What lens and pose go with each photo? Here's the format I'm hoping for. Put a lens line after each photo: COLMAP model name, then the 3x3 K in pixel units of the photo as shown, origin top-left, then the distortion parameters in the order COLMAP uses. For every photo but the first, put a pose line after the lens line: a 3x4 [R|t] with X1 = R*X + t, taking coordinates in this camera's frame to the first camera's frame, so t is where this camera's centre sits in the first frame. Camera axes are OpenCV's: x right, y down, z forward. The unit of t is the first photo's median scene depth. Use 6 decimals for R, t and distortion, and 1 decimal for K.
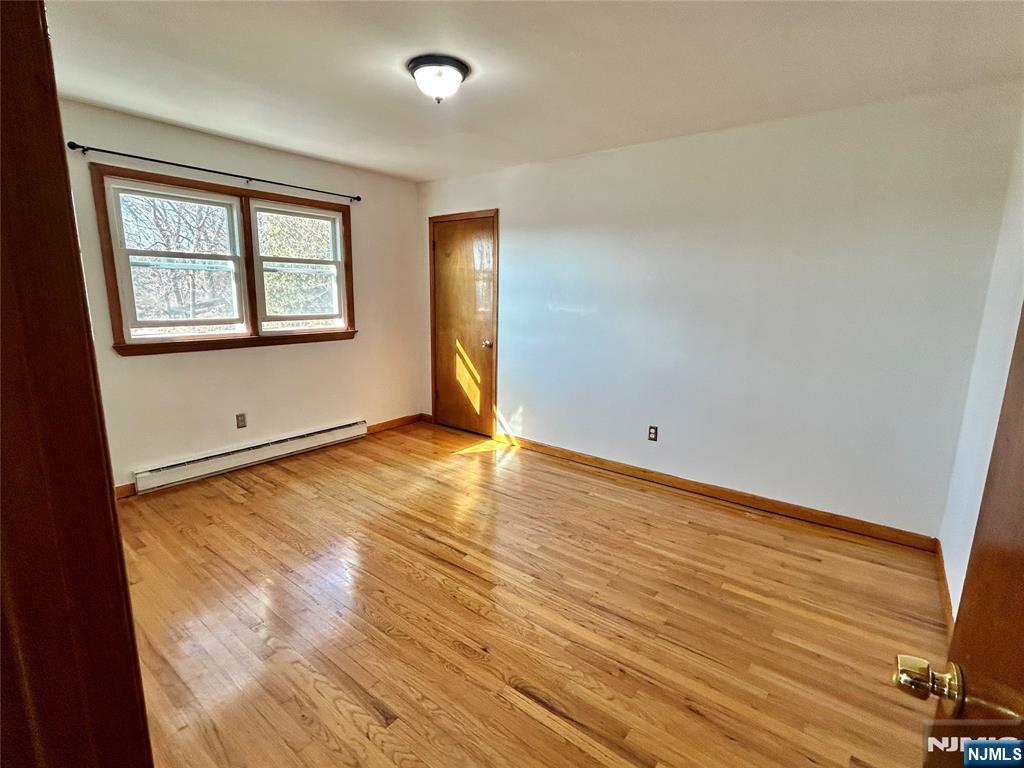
lens RADIAL K [[487.7, 0, 508.9], [0, 487.7, 383.8], [0, 0, 1]] dist [-0.003717, 0.000687]
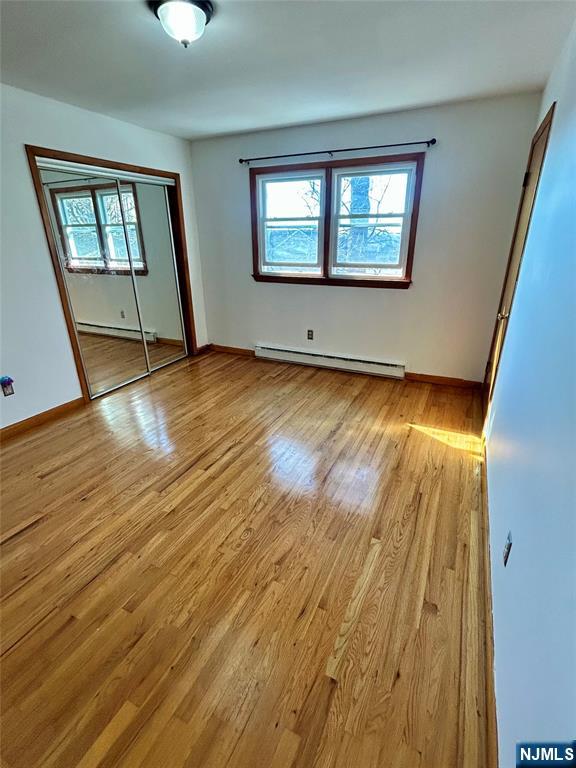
lens RADIAL K [[365.8, 0, 292.0], [0, 365.8, 380.7], [0, 0, 1]] dist [-0.003717, 0.000687]
pose [[0.220549, 0.341362, -0.913690, 0.526867], [-0.174149, 0.935486, 0.307469, -0.131102], [0.959703, 0.091306, 0.265769, 0.687021]]
